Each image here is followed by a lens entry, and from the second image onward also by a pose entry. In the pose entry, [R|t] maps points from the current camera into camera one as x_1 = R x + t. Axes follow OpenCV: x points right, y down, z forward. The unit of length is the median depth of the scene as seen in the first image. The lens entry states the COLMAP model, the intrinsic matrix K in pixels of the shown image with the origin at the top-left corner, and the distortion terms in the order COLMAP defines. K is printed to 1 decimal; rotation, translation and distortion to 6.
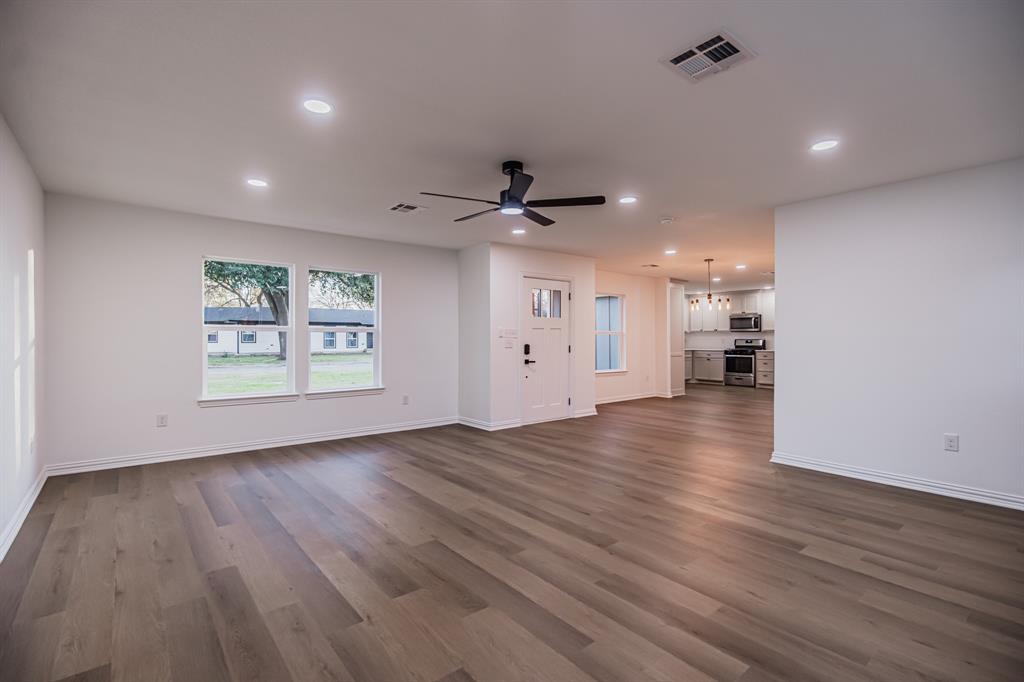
lens RADIAL K [[479.8, 0, 519.6], [0, 479.8, 341.1], [0, 0, 1]] dist [-0.009332, 0.000002]
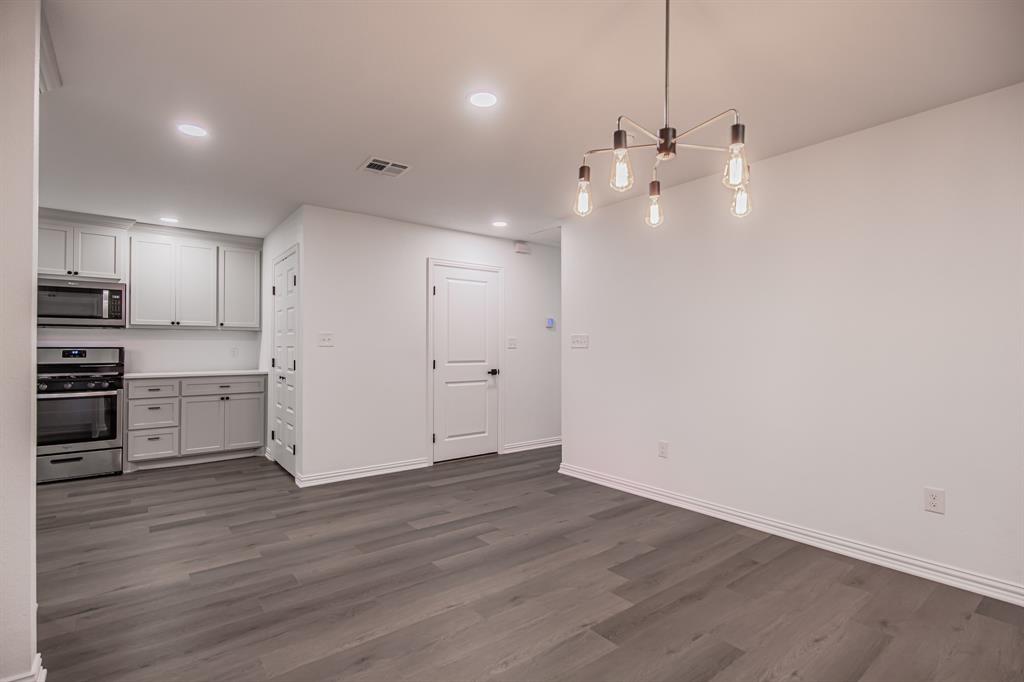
lens RADIAL K [[479.8, 0, 519.6], [0, 479.8, 341.1], [0, 0, 1]] dist [-0.009332, 0.000002]
pose [[0.026126, 0.013743, 0.999564, 0.147875], [0.001745, 0.999903, -0.013793, -0.003473], [-0.999657, 0.002104, 0.026100, 0.818974]]
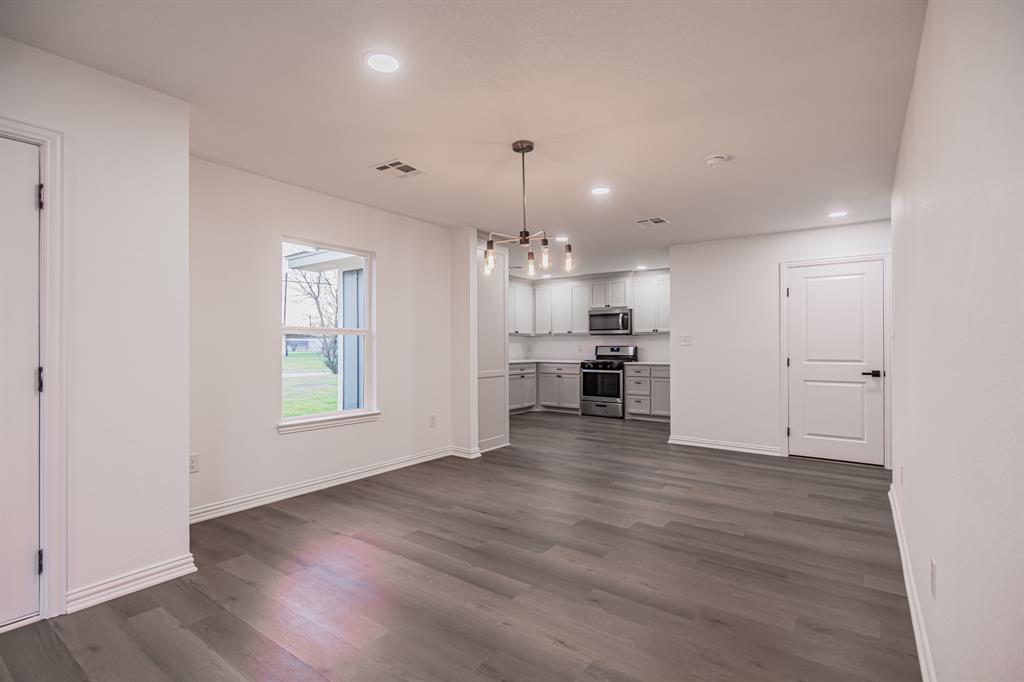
lens RADIAL K [[479.8, 0, 519.6], [0, 479.8, 341.1], [0, 0, 1]] dist [-0.009332, 0.000002]
pose [[0.968481, 0.004058, 0.249053, 0.227809], [-0.000902, 0.999918, -0.012784, -0.002307], [-0.249084, 0.012156, 0.968405, 0.478507]]
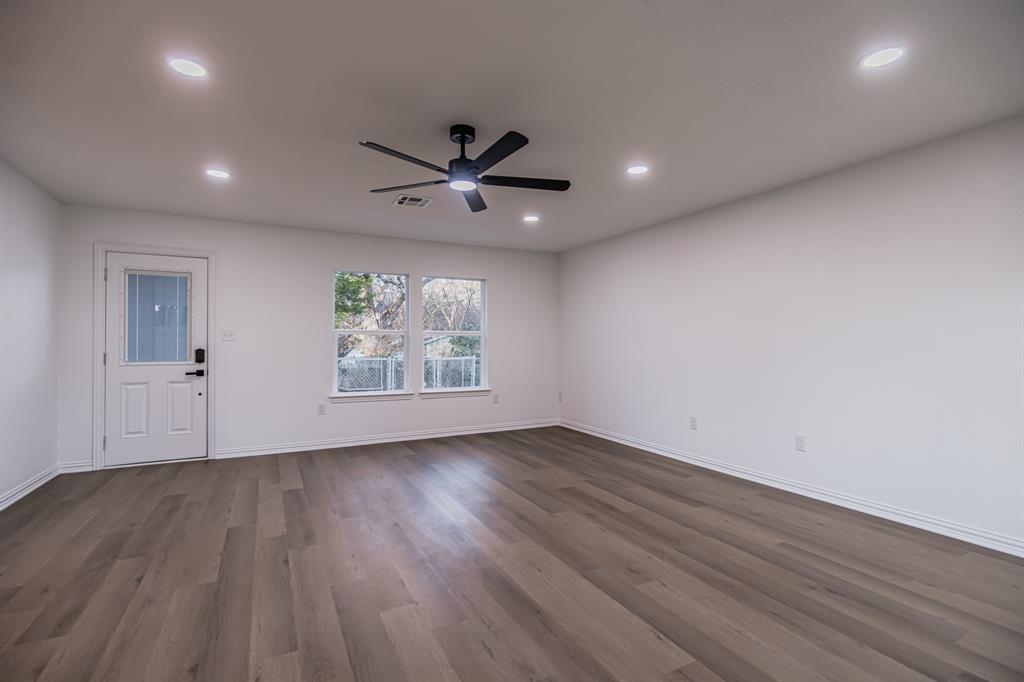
lens RADIAL K [[472.4, 0, 512.0], [0, 472.4, 341.0], [0, 0, 1]] dist [0.000270, -0.000379]
pose [[-0.976182, 0.000108, 0.216953, -0.096184], [-0.000014, 1.000000, -0.000560, -0.001405], [-0.216953, -0.000549, -0.976182, 0.623290]]
